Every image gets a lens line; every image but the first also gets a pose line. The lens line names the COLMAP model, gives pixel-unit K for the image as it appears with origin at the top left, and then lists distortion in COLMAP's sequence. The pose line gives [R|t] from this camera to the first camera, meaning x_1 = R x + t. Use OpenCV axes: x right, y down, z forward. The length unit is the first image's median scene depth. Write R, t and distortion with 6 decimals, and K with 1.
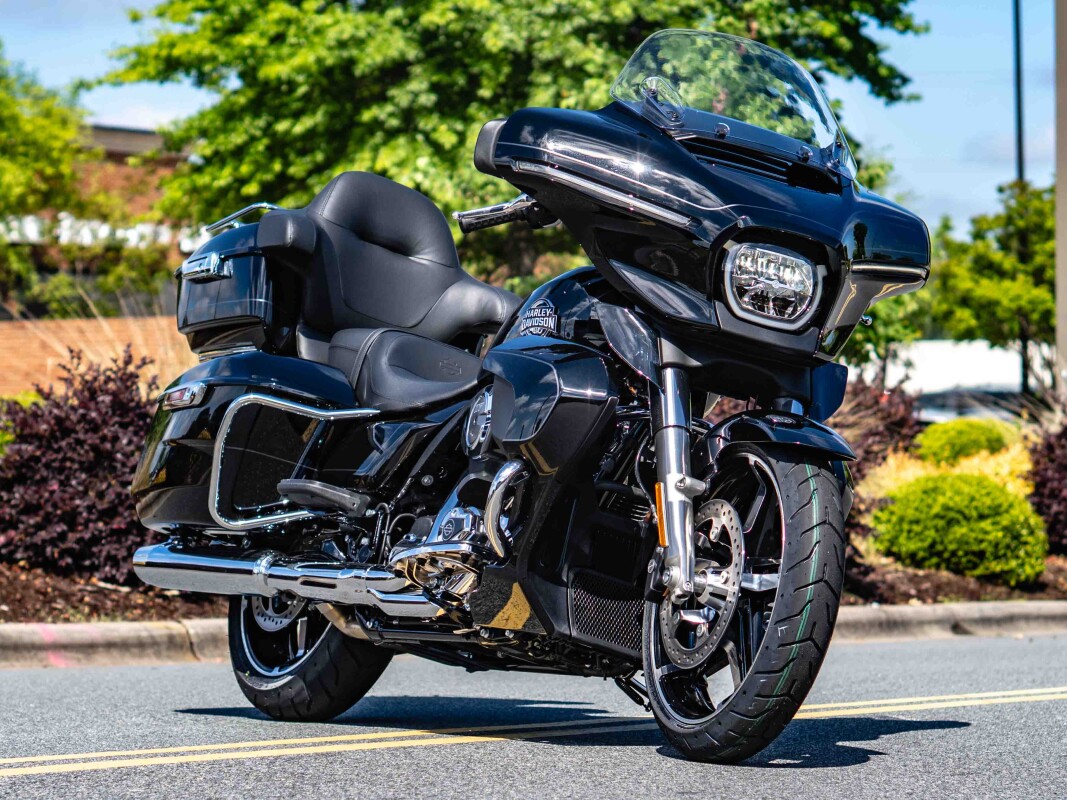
lens RADIAL K [[3715.5, 0, 533.5], [0, 3715.5, 400.0], [0, 0, 1]] dist [-0.056232, 0.495873]
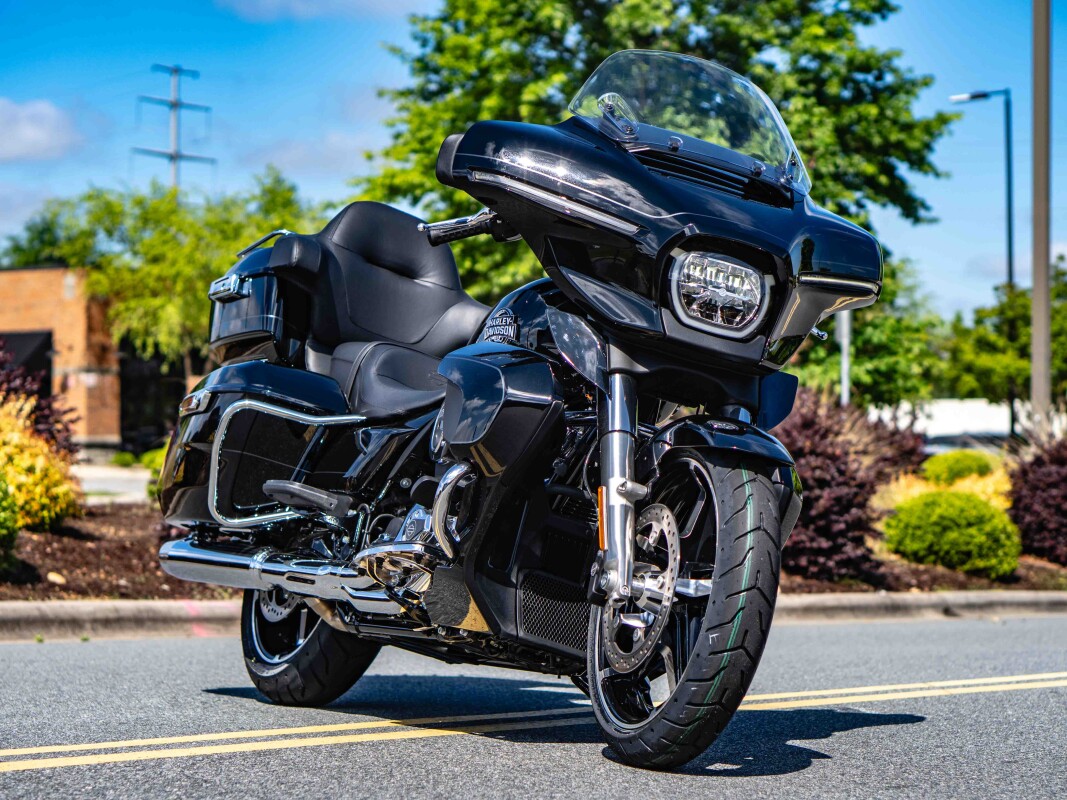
lens RADIAL K [[2574.9, 0, 533.5], [0, 2574.9, 400.0], [0, 0, 1]] dist [0.026144, -0.097543]
pose [[0.998510, 0.011502, -0.053337, 0.047582], [-0.012286, 0.999821, -0.014386, 0.008251], [0.053162, 0.015020, 0.998473, 0.273775]]
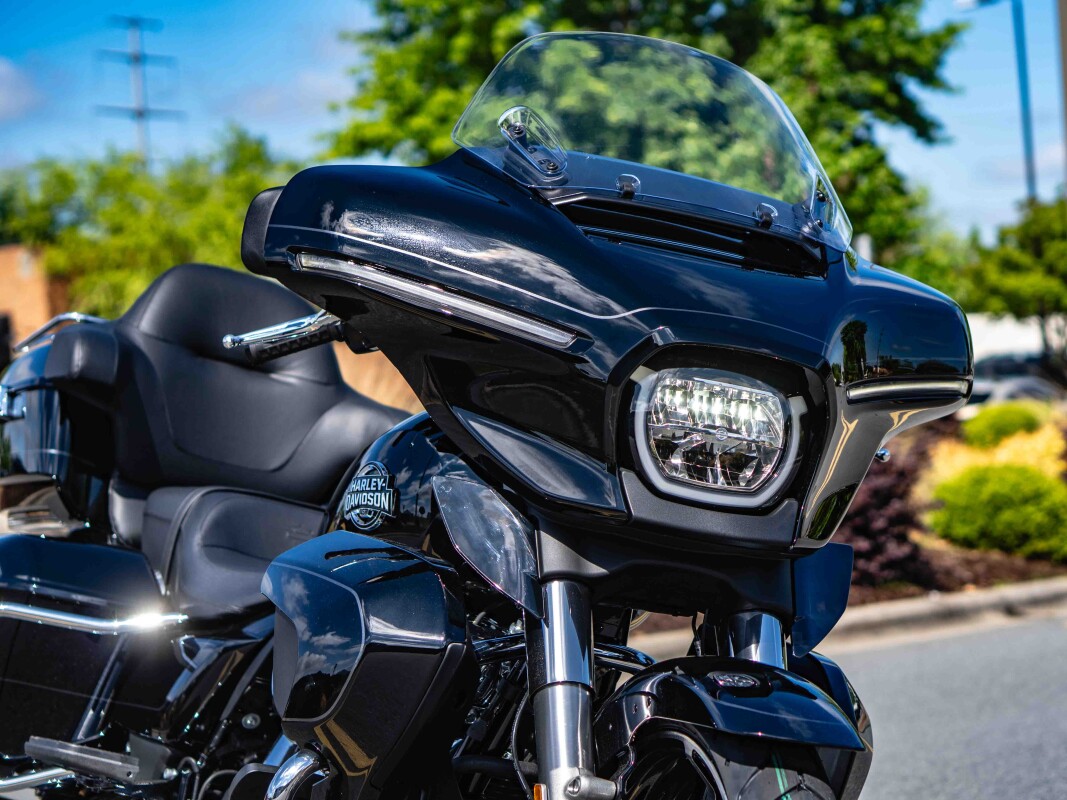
lens RADIAL K [[2693.0, 0, 633.5], [0, 2693.0, 362.5], [0, 0, 1]] dist [0.023524, 0.377285]
pose [[0.998319, -0.055037, -0.018178, 0.054985], [0.054952, 0.998476, -0.005157, -0.038319], [0.018435, 0.004150, 0.999821, 0.516921]]
